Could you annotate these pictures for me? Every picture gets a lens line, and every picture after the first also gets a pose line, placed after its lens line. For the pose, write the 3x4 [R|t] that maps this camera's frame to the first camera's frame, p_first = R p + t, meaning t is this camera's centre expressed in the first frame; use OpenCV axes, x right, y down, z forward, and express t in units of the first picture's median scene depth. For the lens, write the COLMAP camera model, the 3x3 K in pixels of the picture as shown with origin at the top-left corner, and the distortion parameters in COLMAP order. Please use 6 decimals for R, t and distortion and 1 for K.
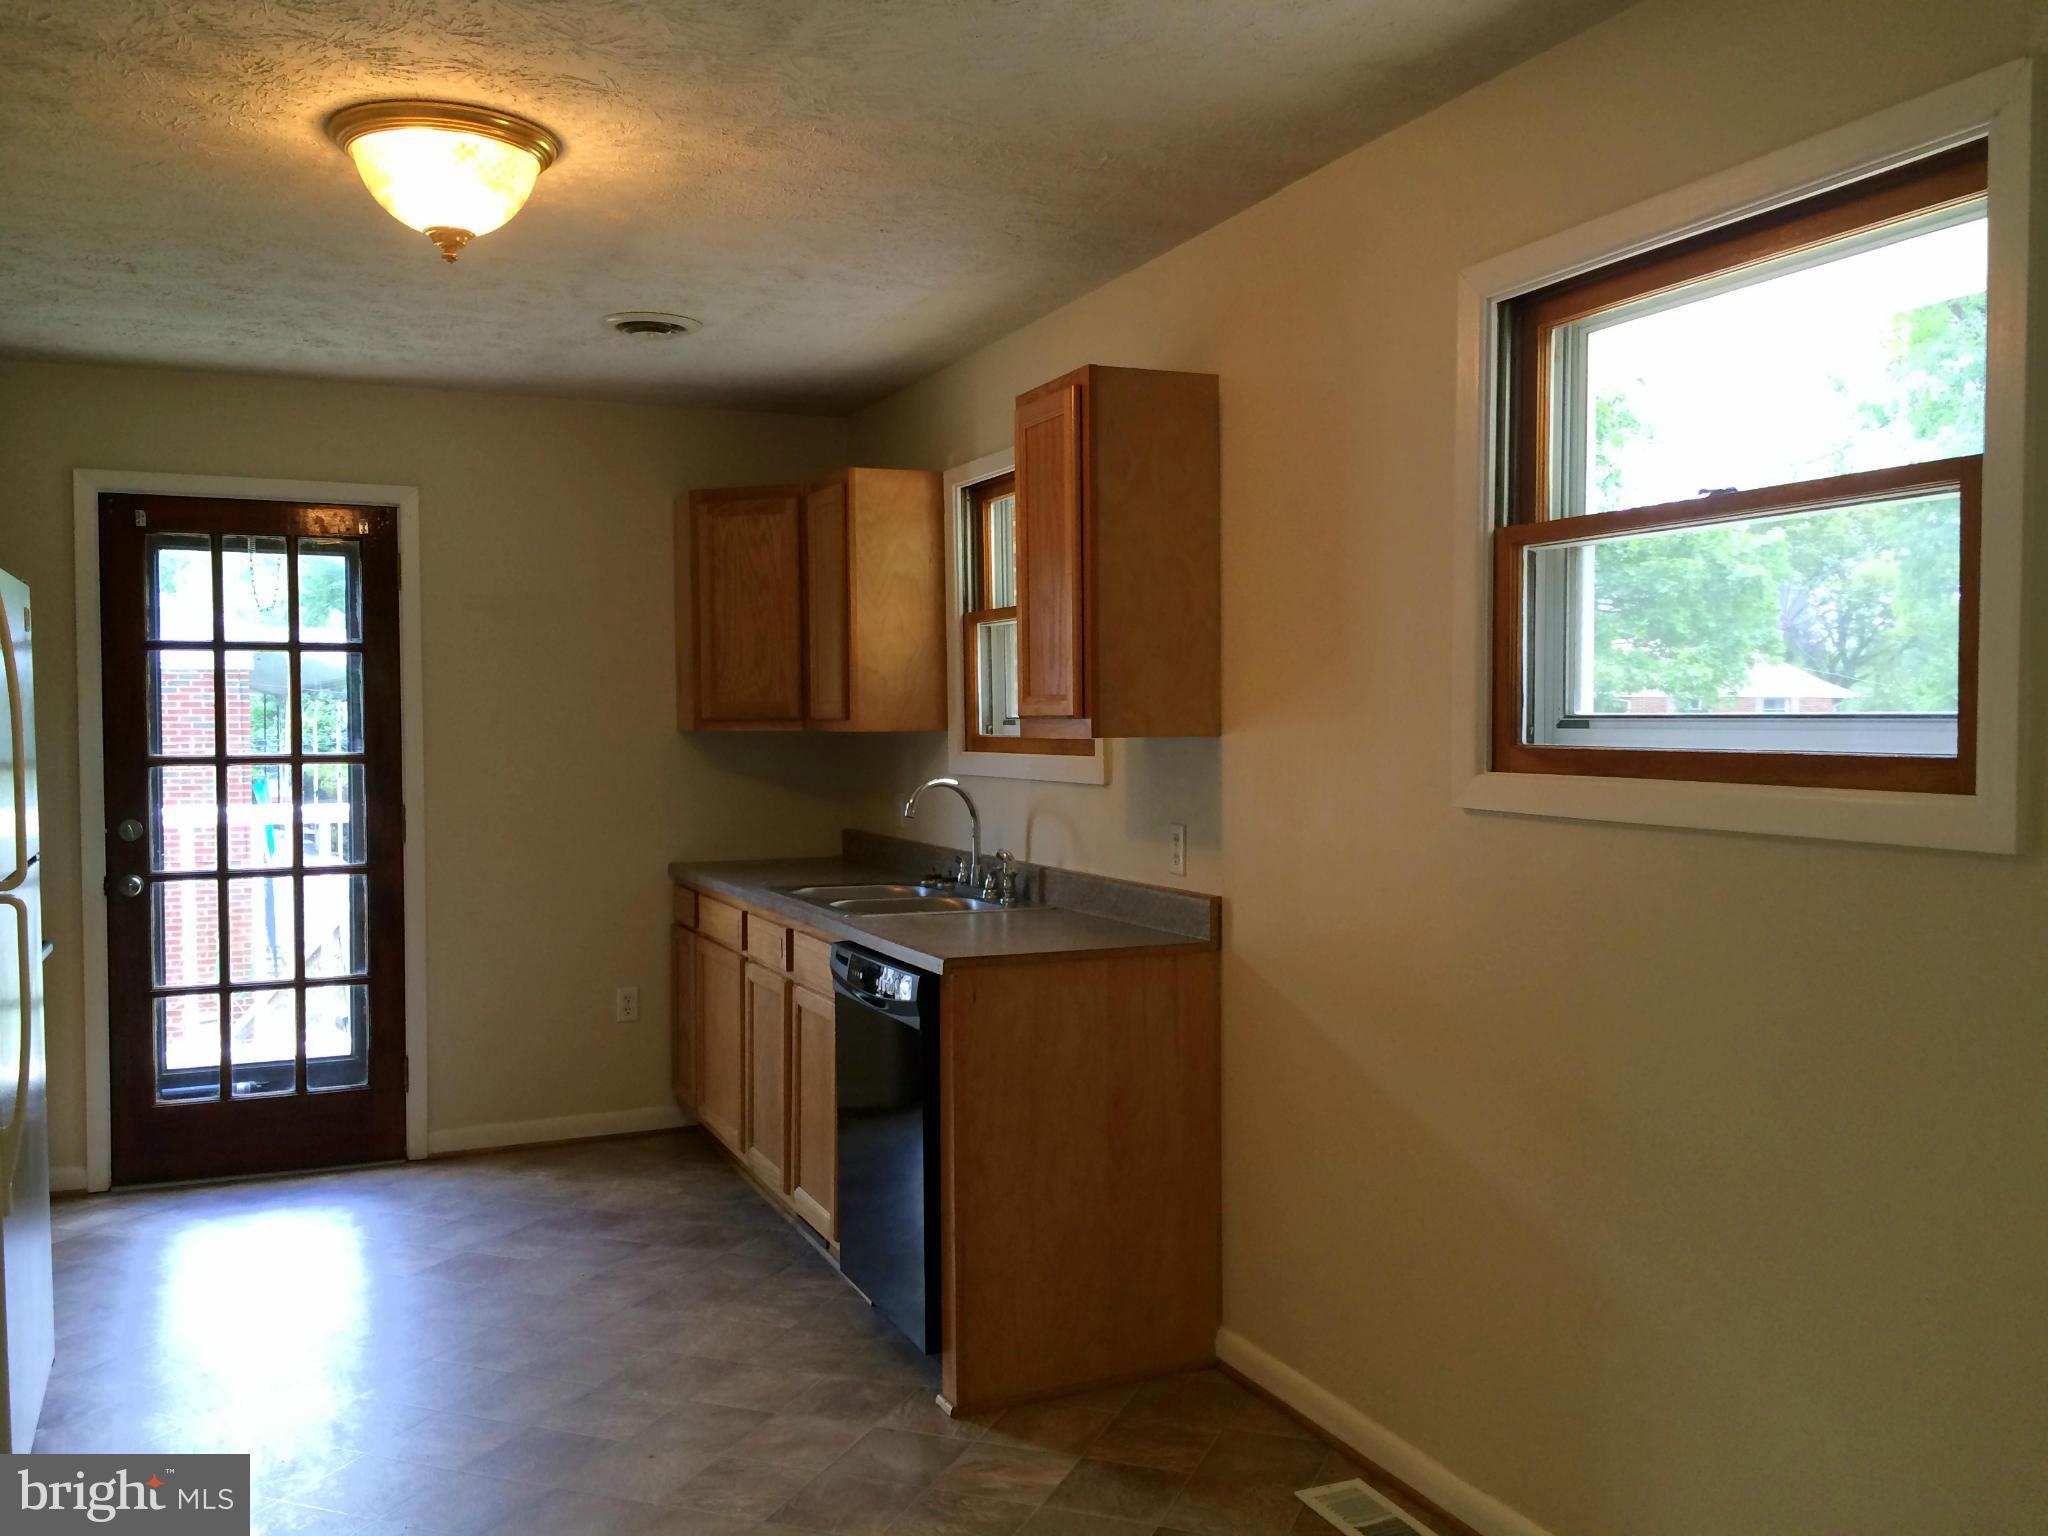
lens RADIAL K [[1747.3, 0, 1029.2], [0, 1747.3, 766.8], [0, 0, 1]] dist [0.082642, -0.105501]
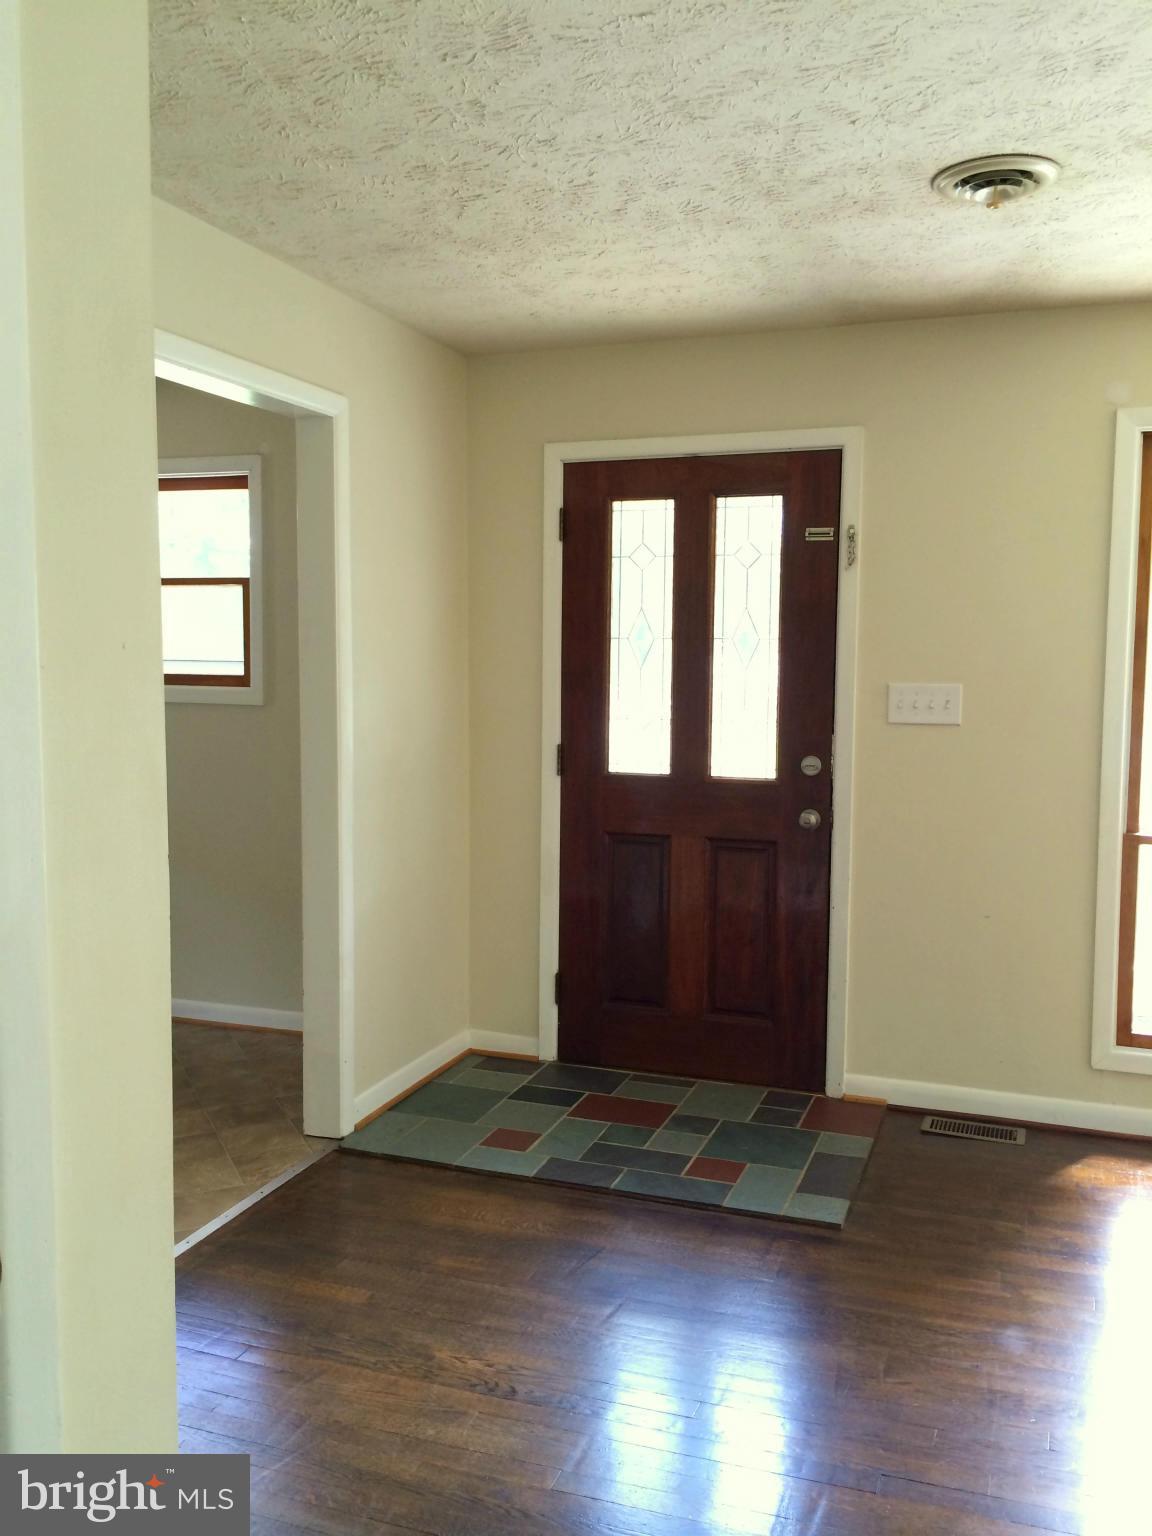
lens RADIAL K [[1310.5, 0, 576.0], [0, 1310.5, 768.0], [0, 0, 1]] dist [0.082642, -0.105501]
pose [[0.692173, -0.055311, 0.719609, -0.318708], [0.011995, 0.997803, 0.065156, 0.006083], [-0.721632, -0.036468, 0.691316, -0.436016]]
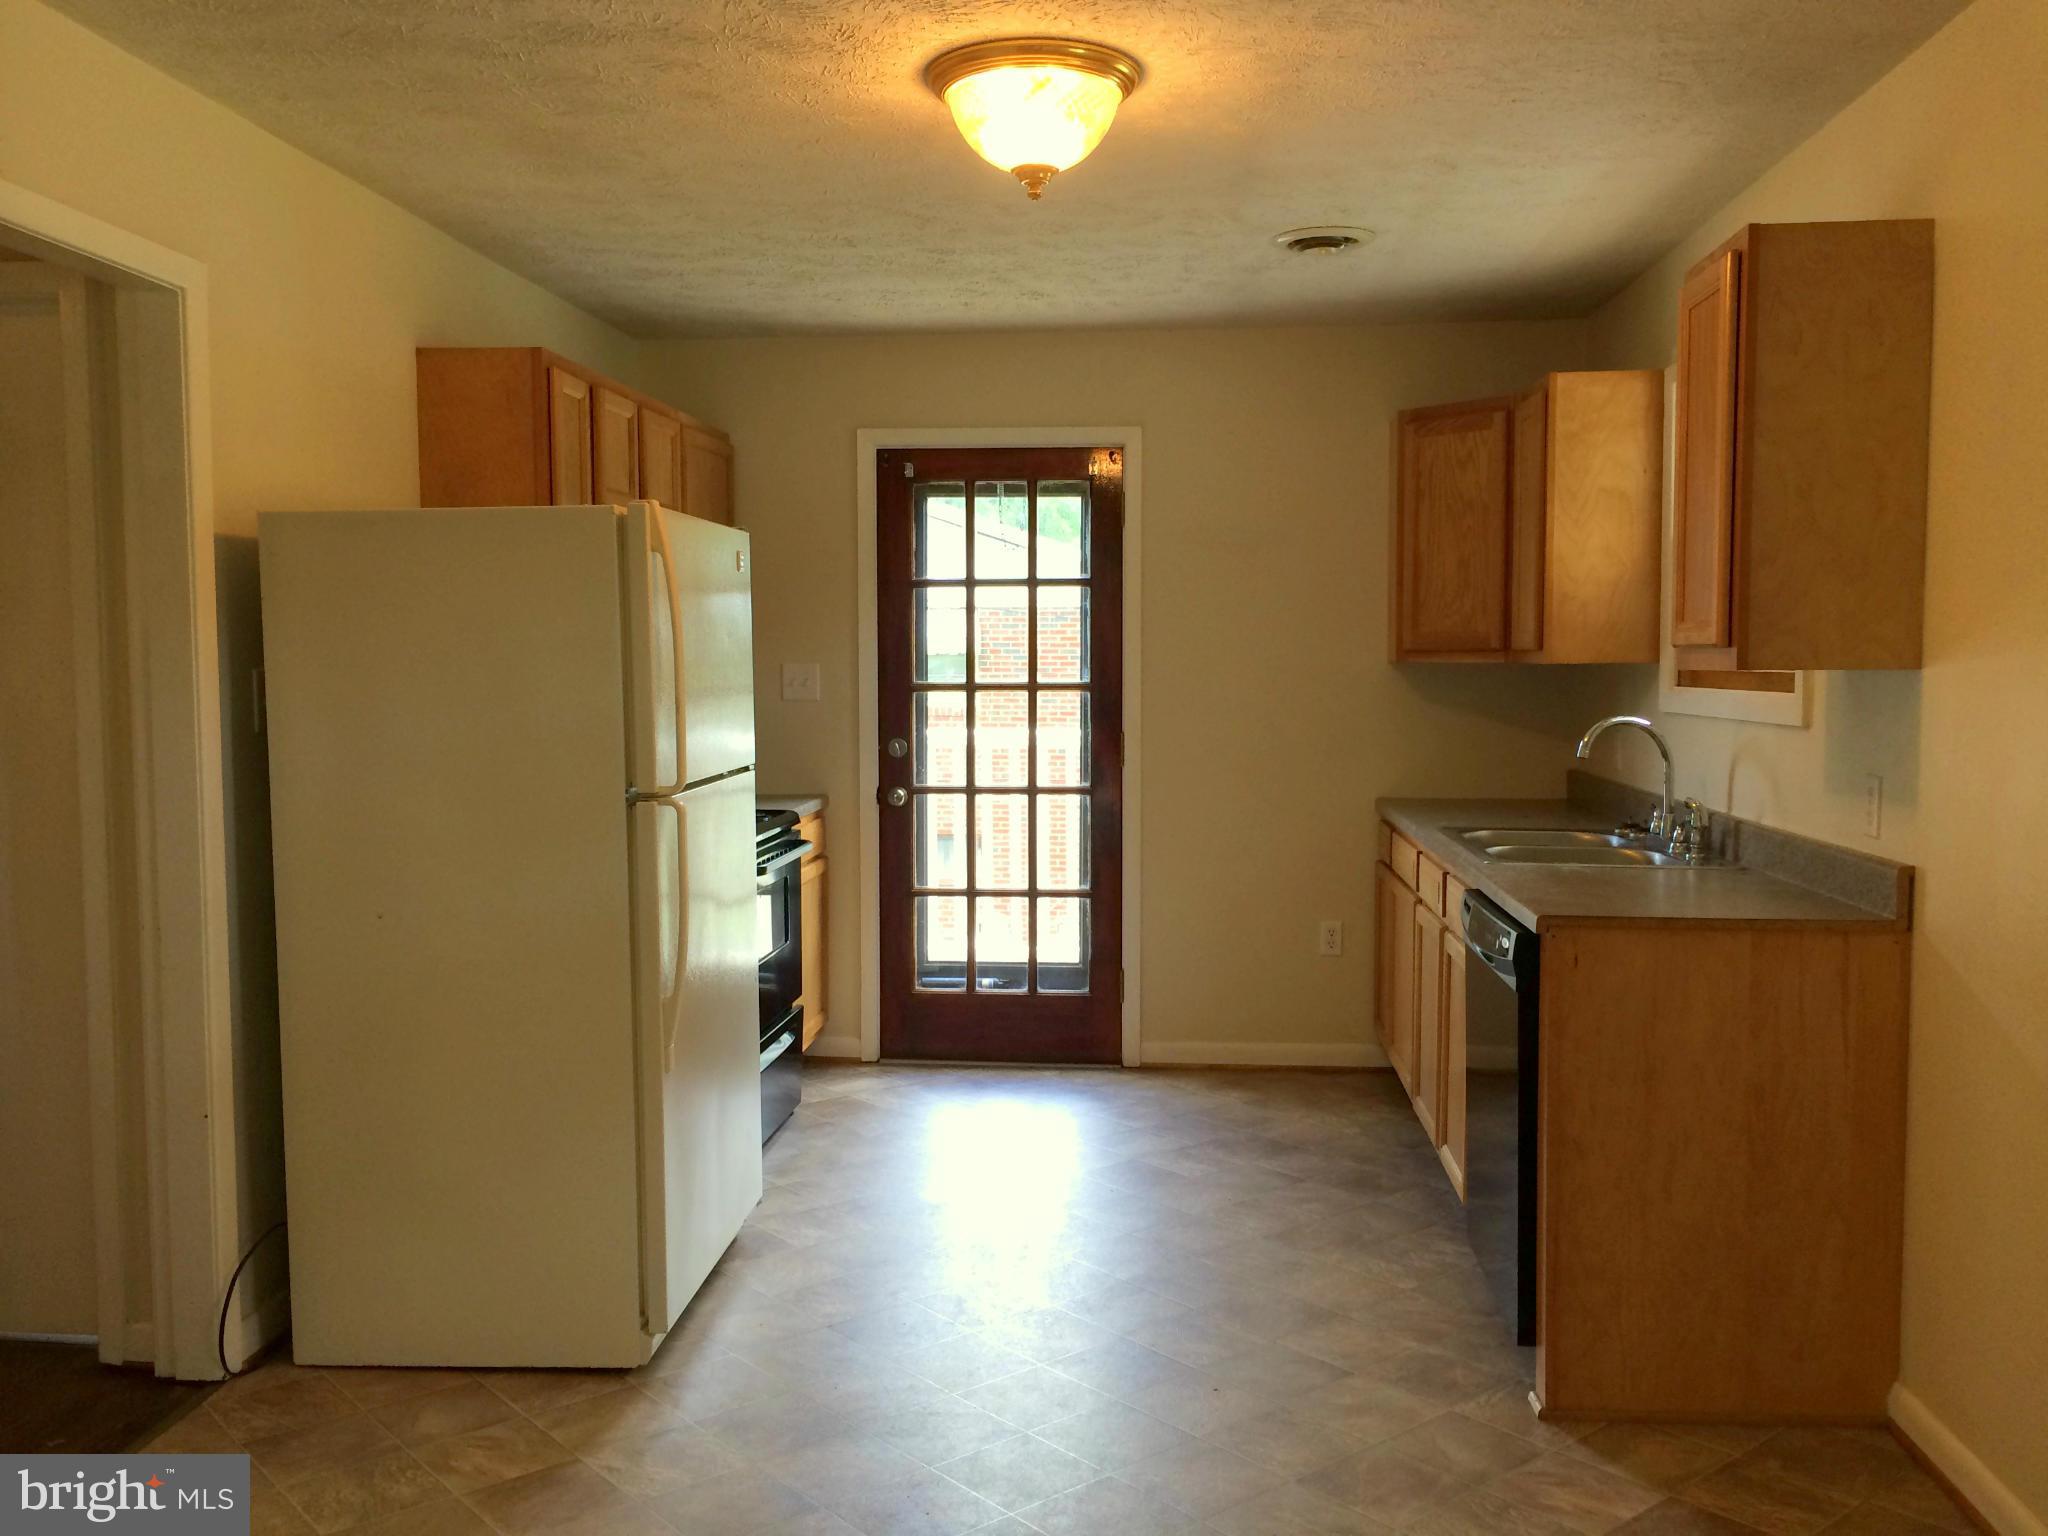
lens RADIAL K [[1747.3, 0, 1029.2], [0, 1747.3, 766.8], [0, 0, 1]] dist [0.082642, -0.105501]
pose [[0.878926, 0.033689, -0.475768, 0.105989], [-0.015935, 0.999020, 0.041303, 0.000398], [0.476693, -0.028721, 0.878601, 0.060856]]
